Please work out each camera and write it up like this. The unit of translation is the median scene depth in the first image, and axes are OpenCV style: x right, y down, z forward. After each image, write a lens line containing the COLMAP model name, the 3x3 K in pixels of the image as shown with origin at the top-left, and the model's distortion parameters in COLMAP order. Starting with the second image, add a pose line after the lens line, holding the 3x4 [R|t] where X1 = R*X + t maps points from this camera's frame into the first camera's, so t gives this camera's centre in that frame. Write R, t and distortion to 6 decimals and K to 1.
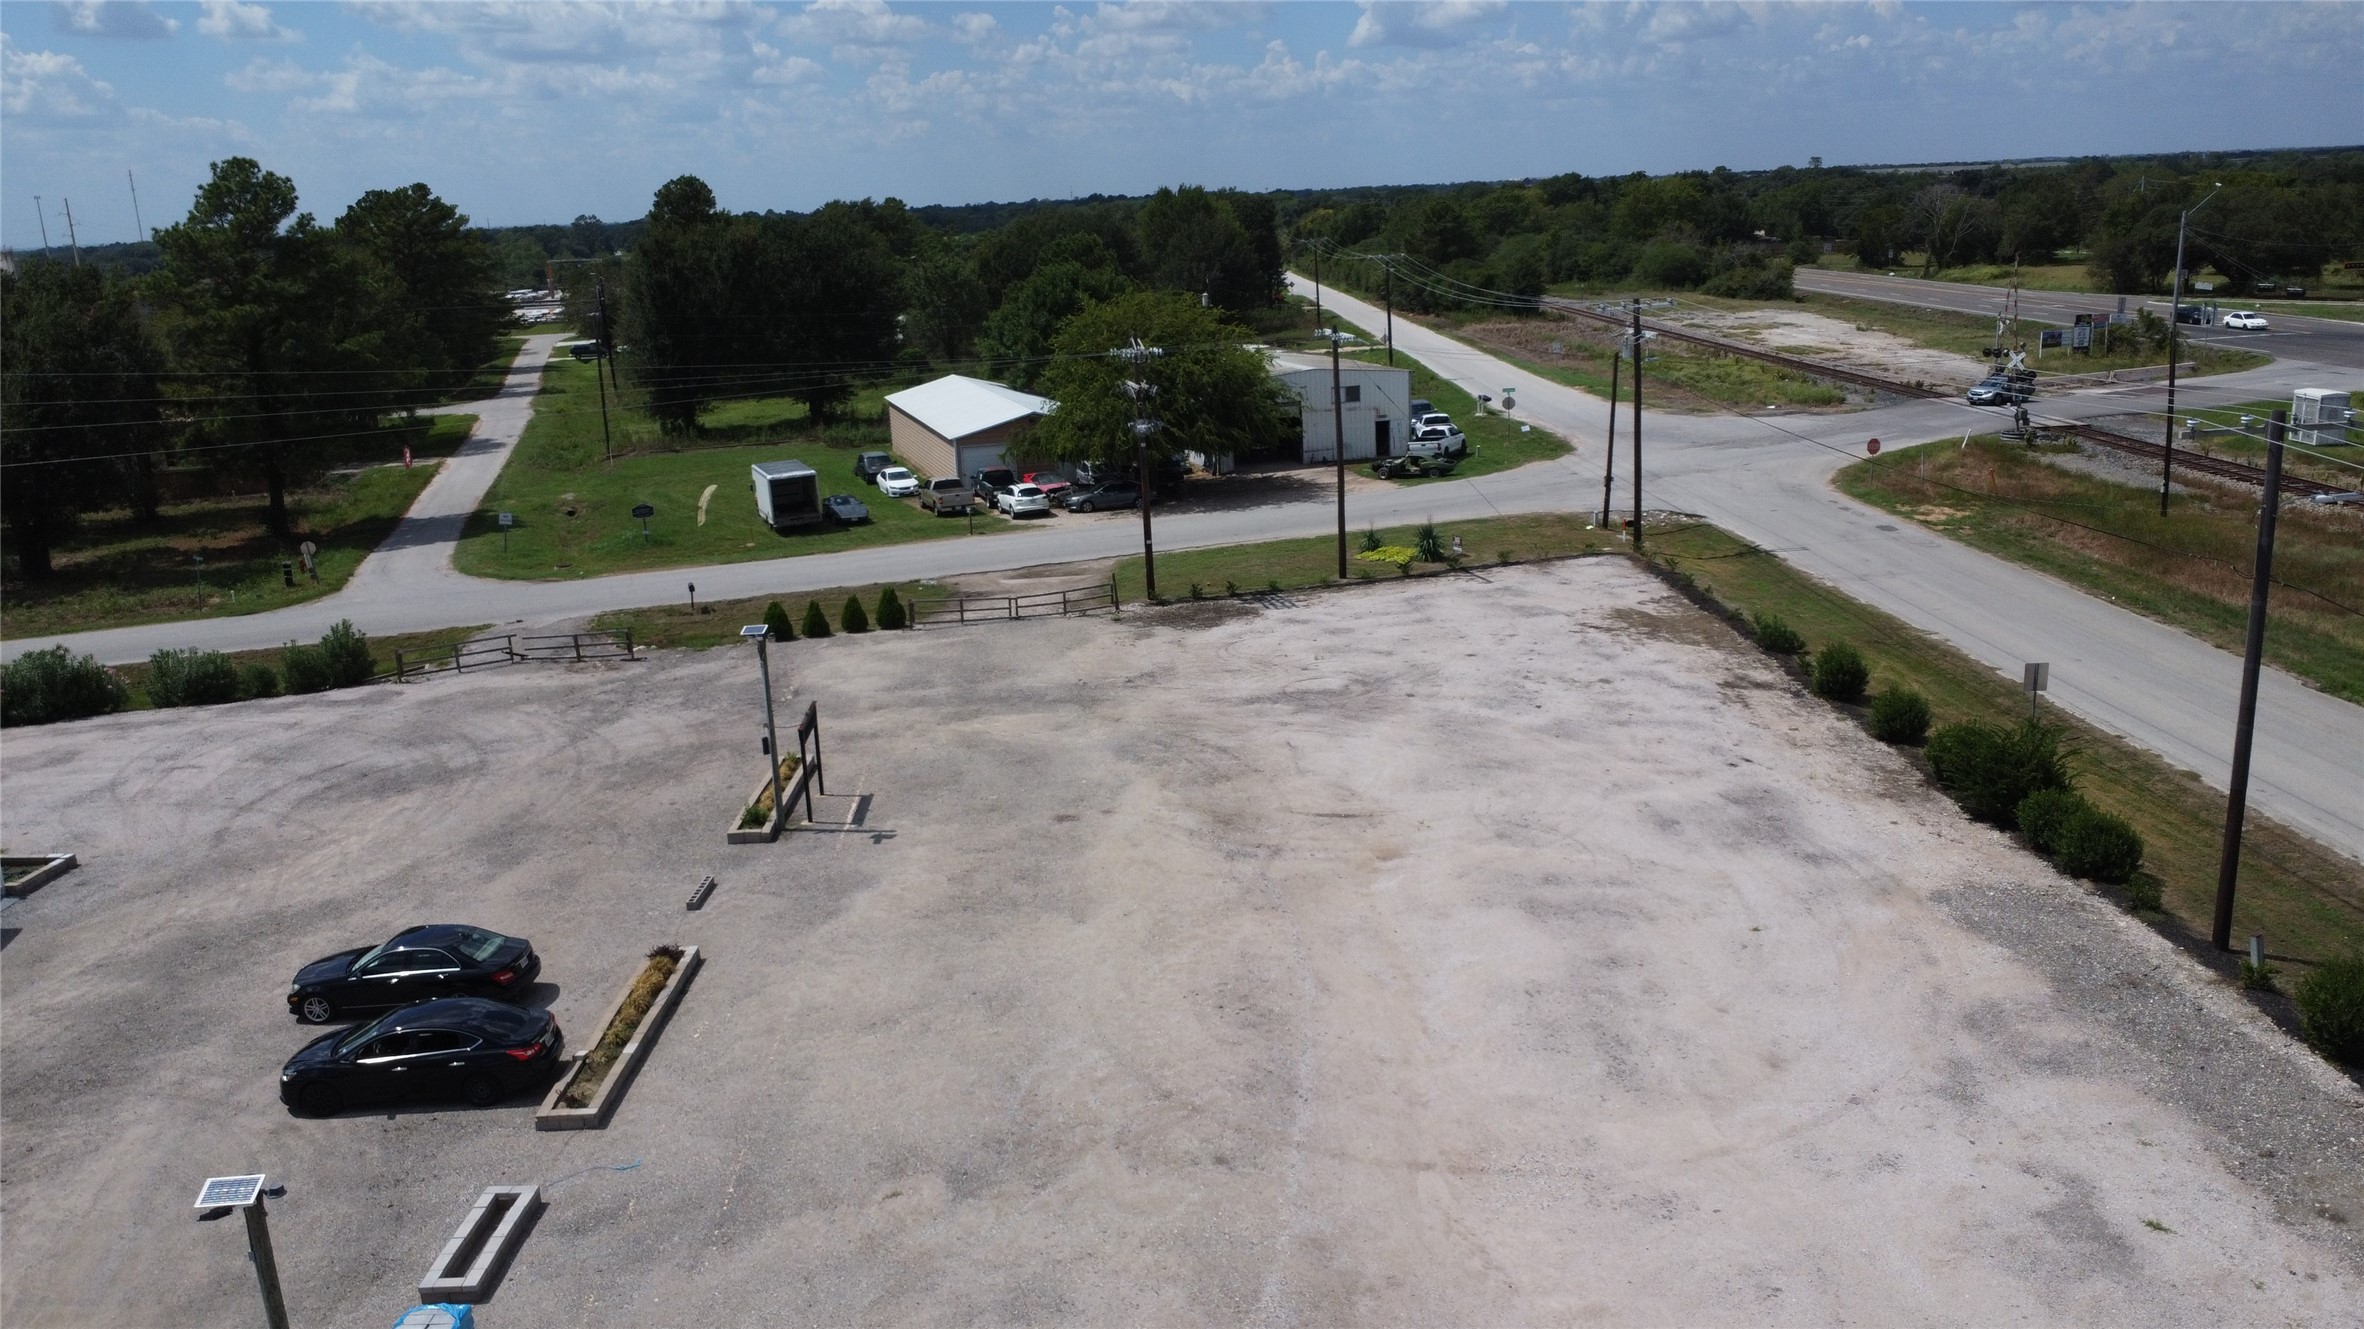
lens RADIAL K [[1769.7, 0, 1182.5], [0, 1769.7, 651.5], [0, 0, 1]] dist [0.005231, -0.010228]
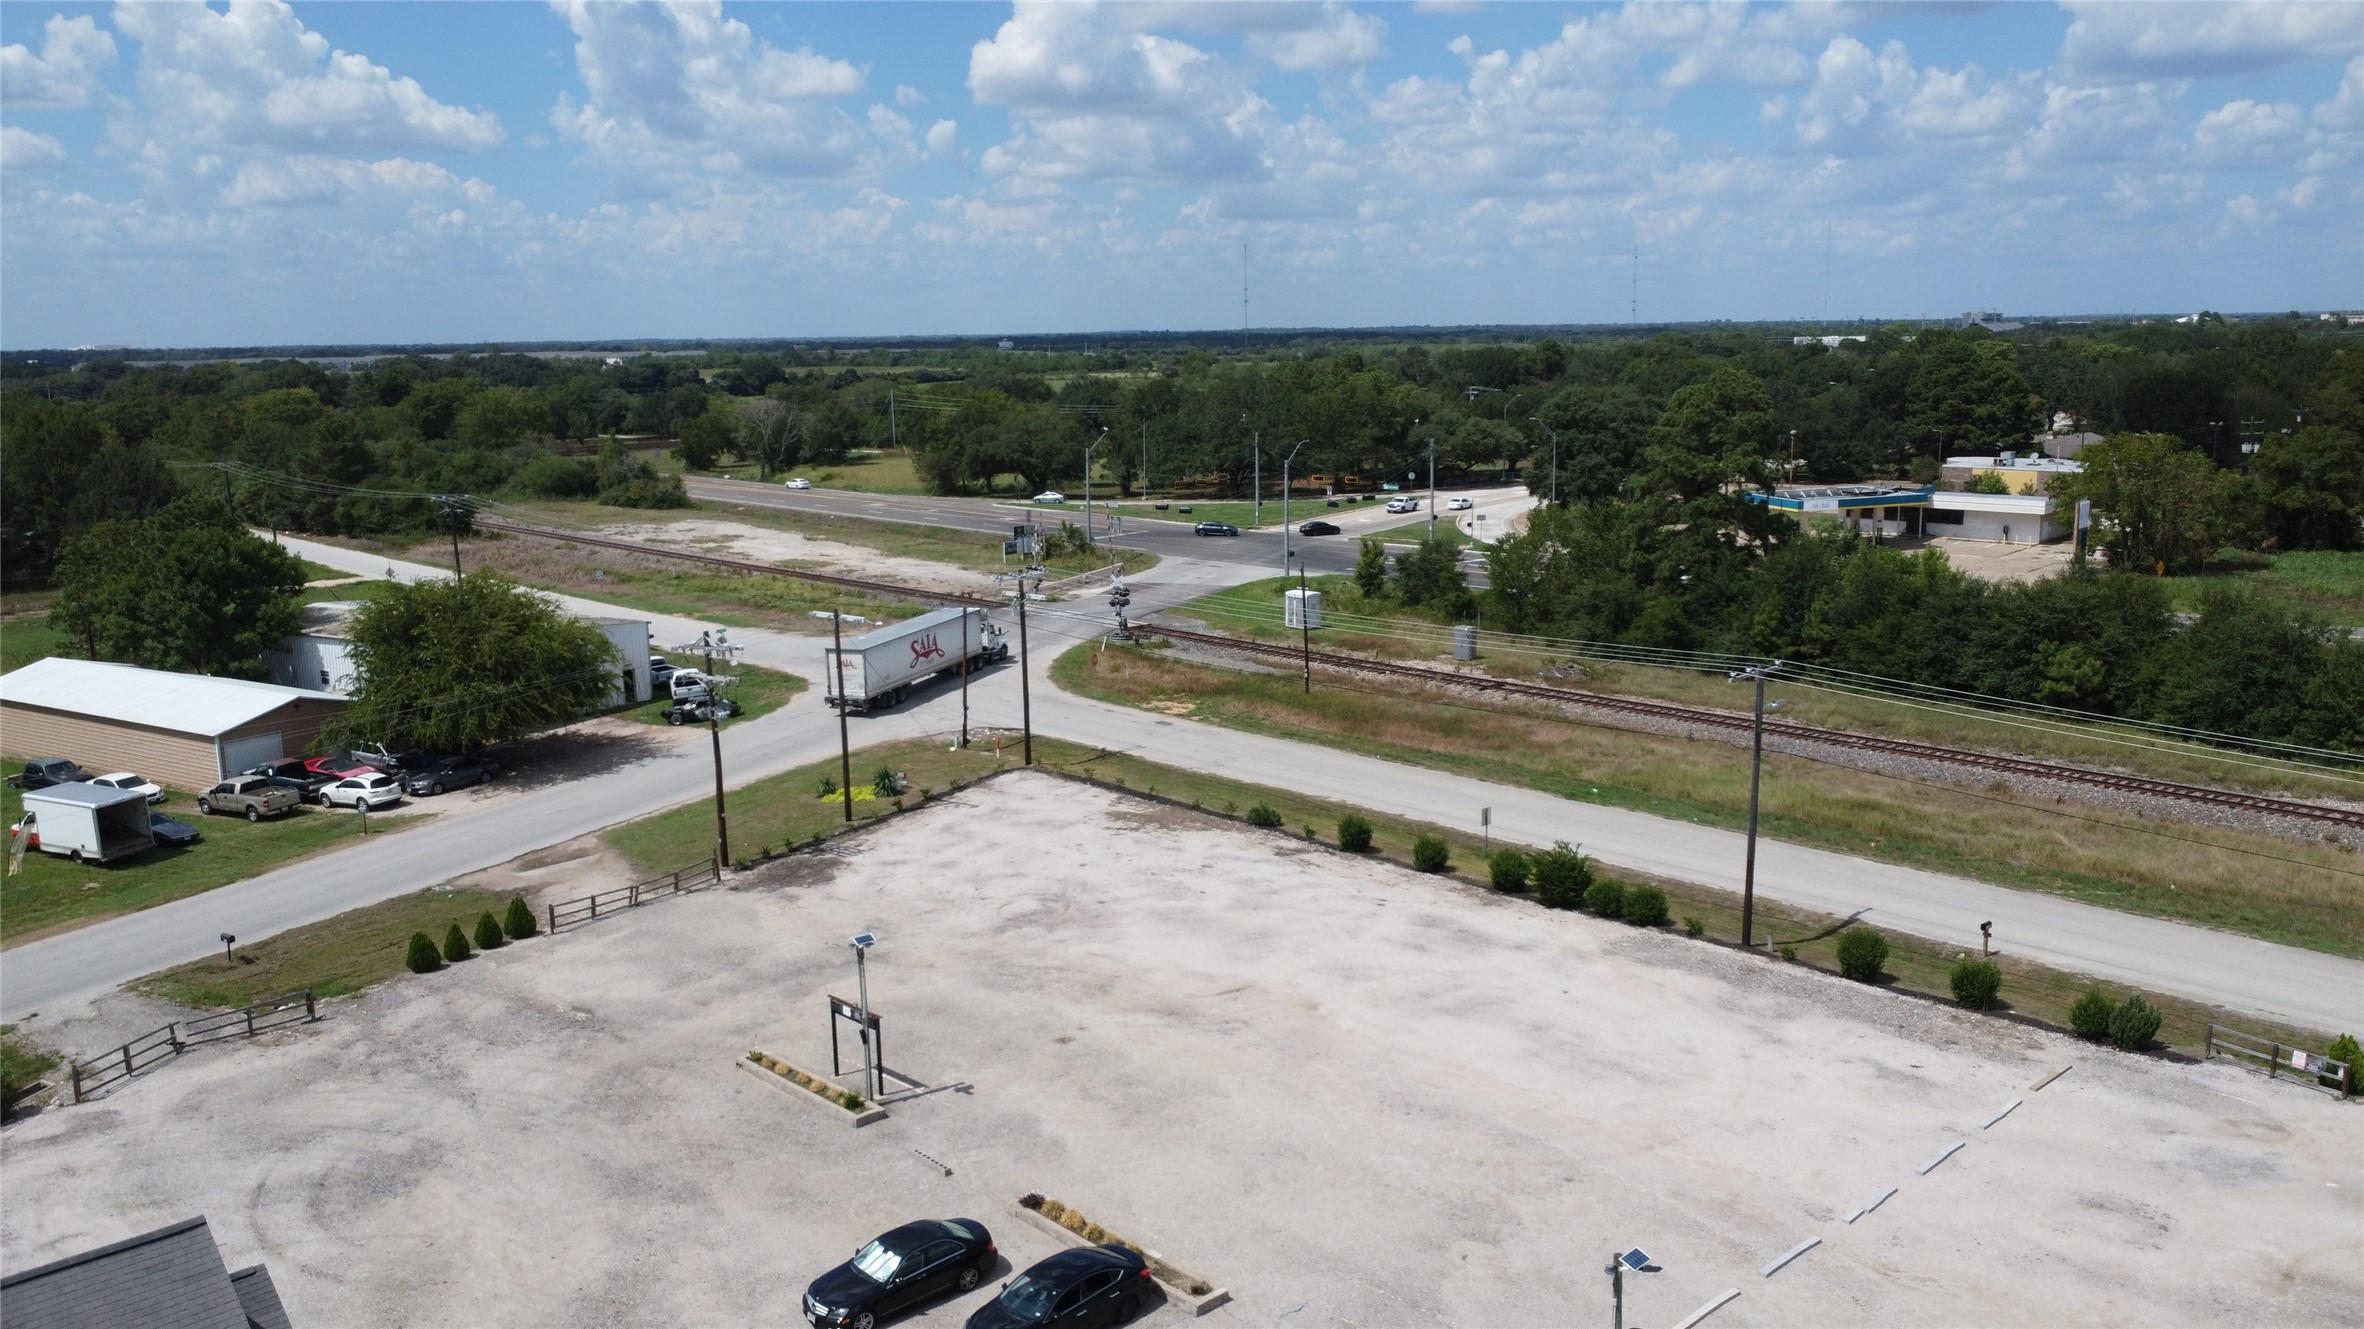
lens RADIAL K [[1769.7, 0, 1179.4], [0, 1769.7, 673.0], [0, 0, 1]] dist [0.005231, -0.010228]
pose [[0.746370, -0.095649, 0.658623, -0.622318], [0.149555, 0.988413, -0.025937, -0.092423], [-0.648510, 0.117859, 0.752026, -0.031710]]
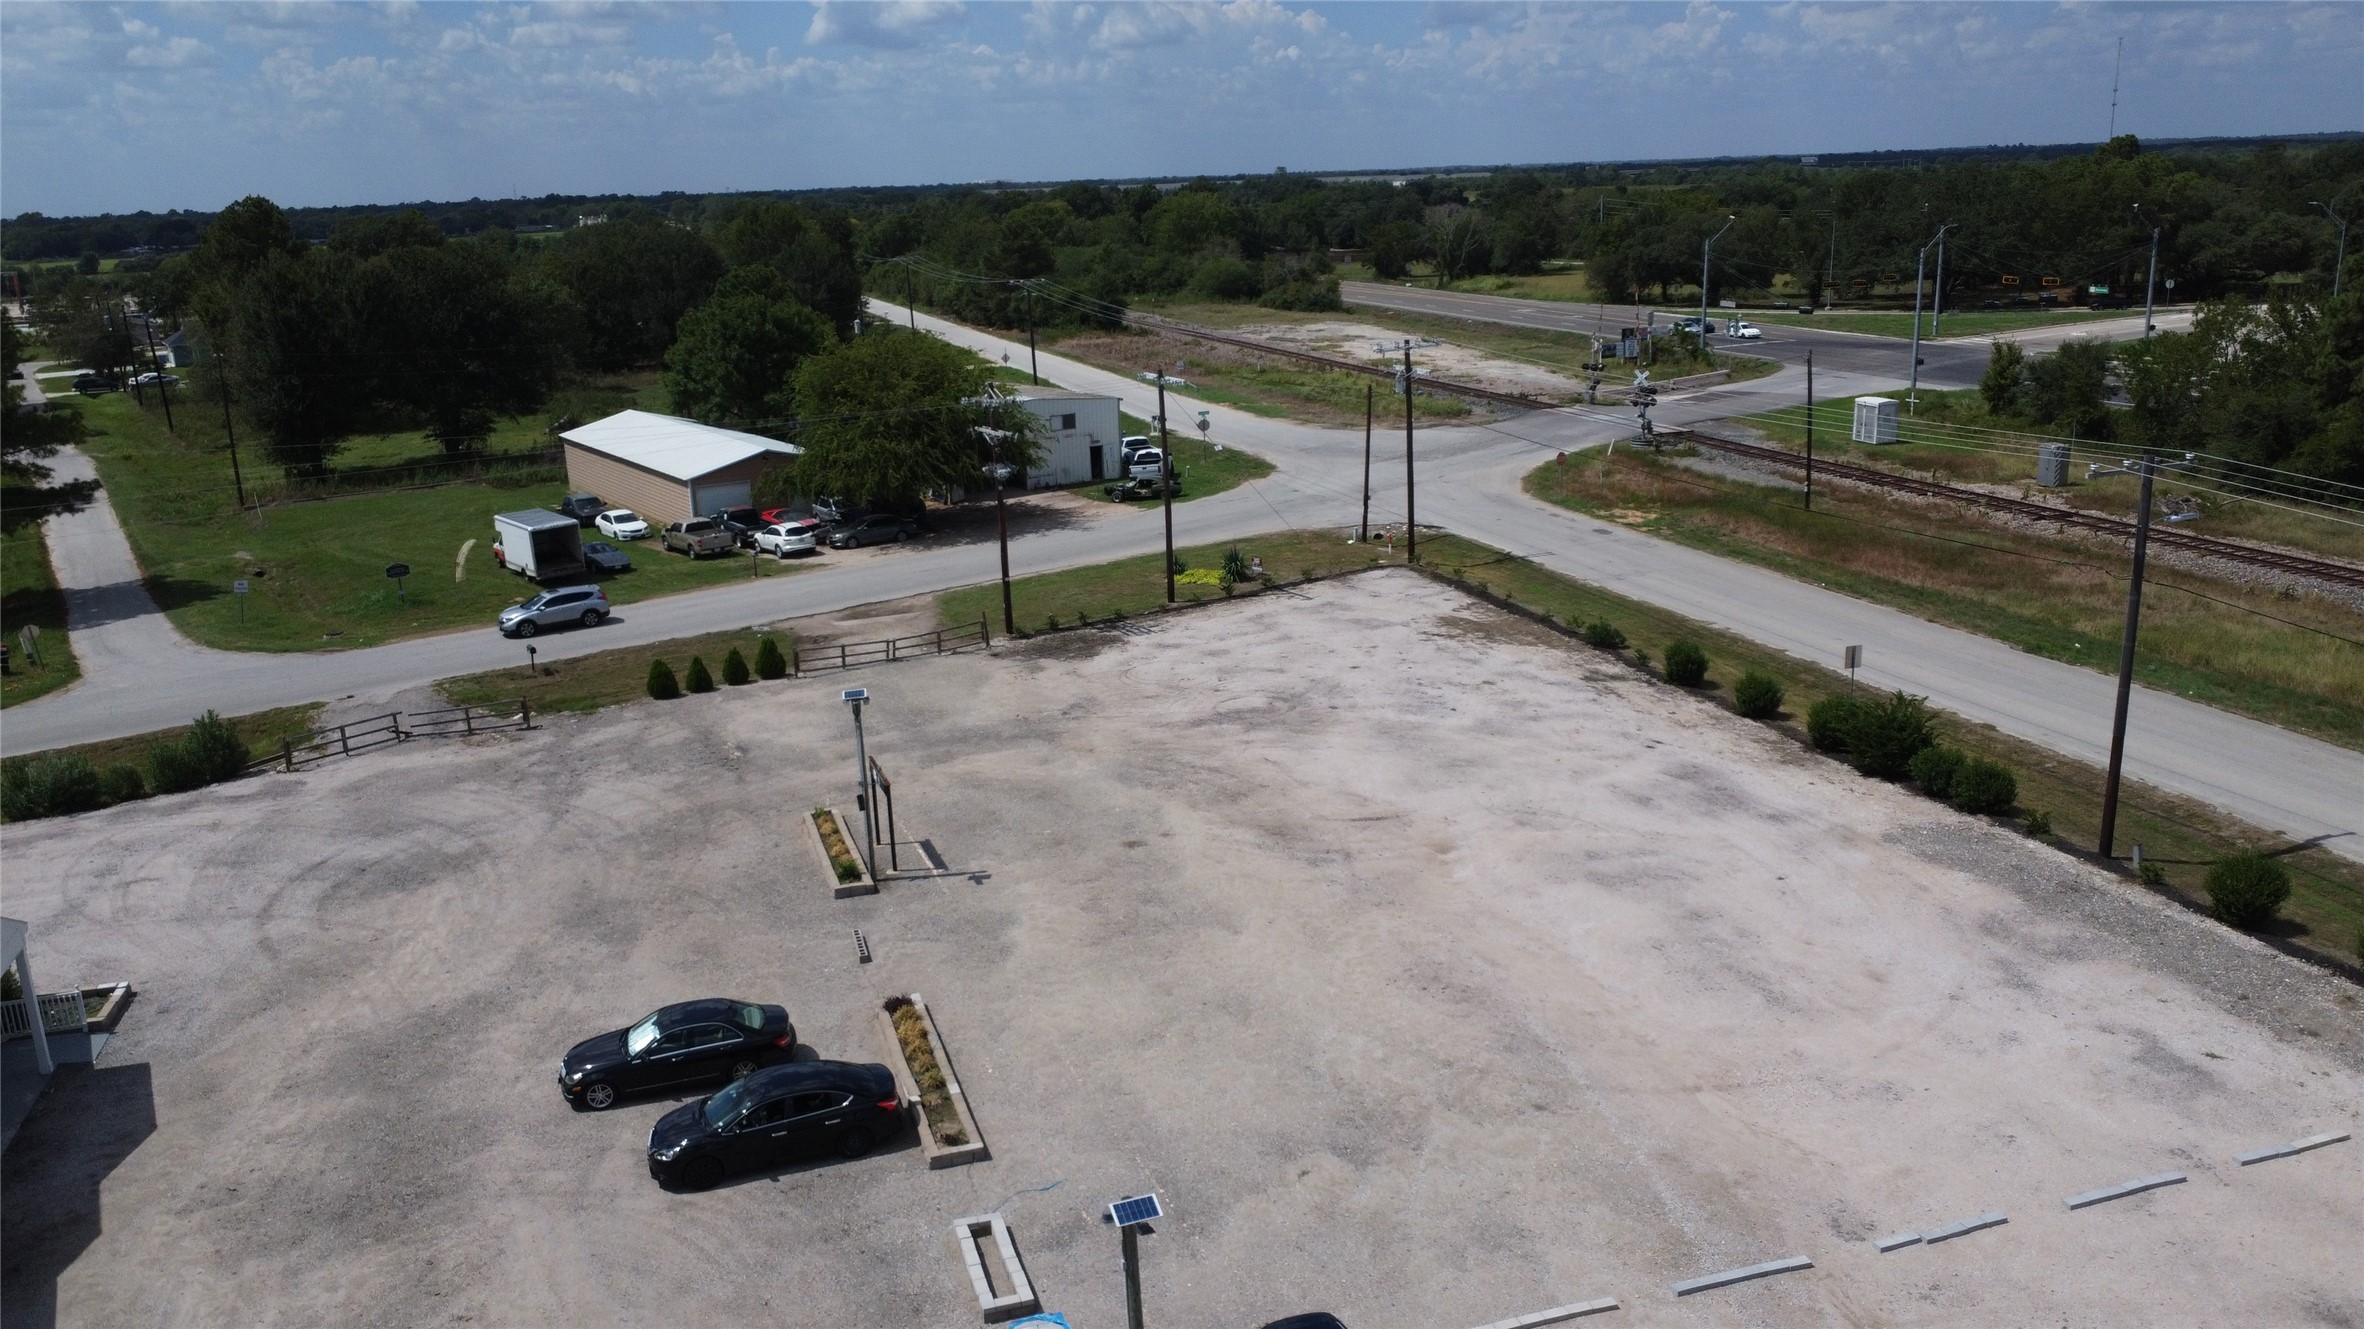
lens RADIAL K [[1769.7, 0, 1180.9], [0, 1769.7, 656.1], [0, 0, 1]] dist [0.005231, -0.010228]
pose [[0.958196, -0.065636, 0.278481, -0.256516], [0.065071, 0.997817, 0.011283, -0.025102], [-0.278613, 0.007310, 0.960376, -0.050070]]
